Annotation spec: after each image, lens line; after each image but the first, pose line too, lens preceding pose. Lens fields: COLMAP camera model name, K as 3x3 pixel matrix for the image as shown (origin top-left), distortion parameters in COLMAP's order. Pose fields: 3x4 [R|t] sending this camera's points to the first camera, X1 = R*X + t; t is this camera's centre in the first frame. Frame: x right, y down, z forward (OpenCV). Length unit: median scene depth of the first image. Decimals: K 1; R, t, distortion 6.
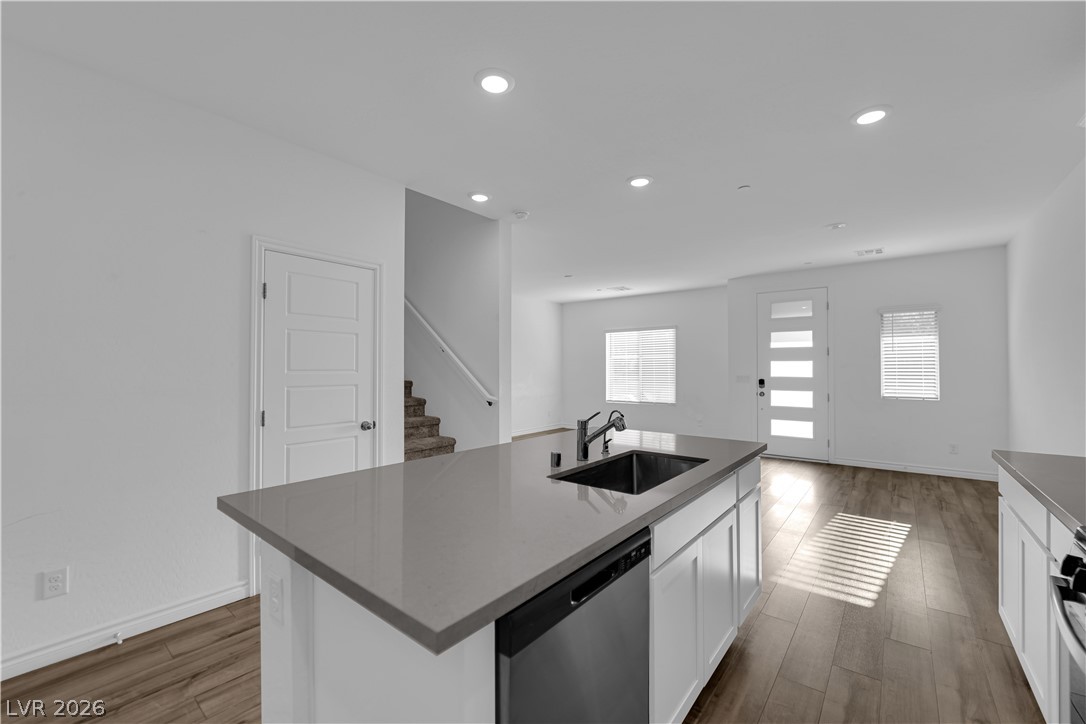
lens RADIAL K [[441.5, 0, 548.5], [0, 441.5, 361.9], [0, 0, 1]] dist [-0.009323, -0.002340]
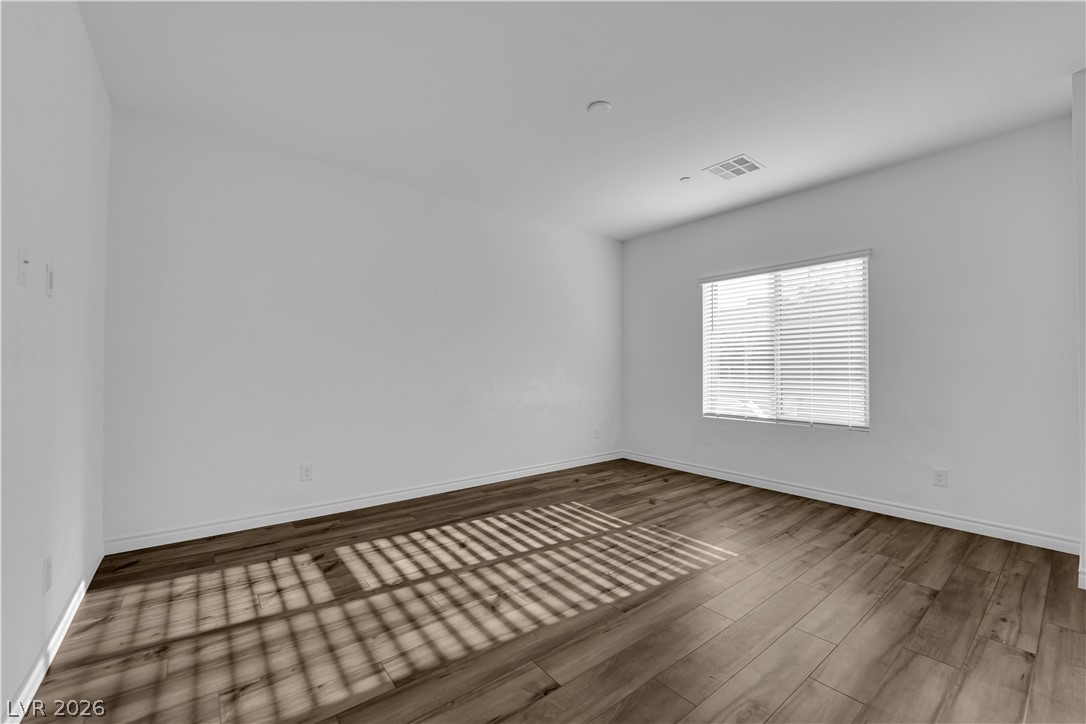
lens RADIAL K [[441.5, 0, 548.3], [0, 441.5, 364.7], [0, 0, 1]] dist [-0.009323, -0.002340]
pose [[0.975632, 0.001255, -0.219409, 0.097767], [0.000217, 0.999978, 0.006684, 0.038452], [0.219413, -0.006569, 0.975610, 0.663656]]
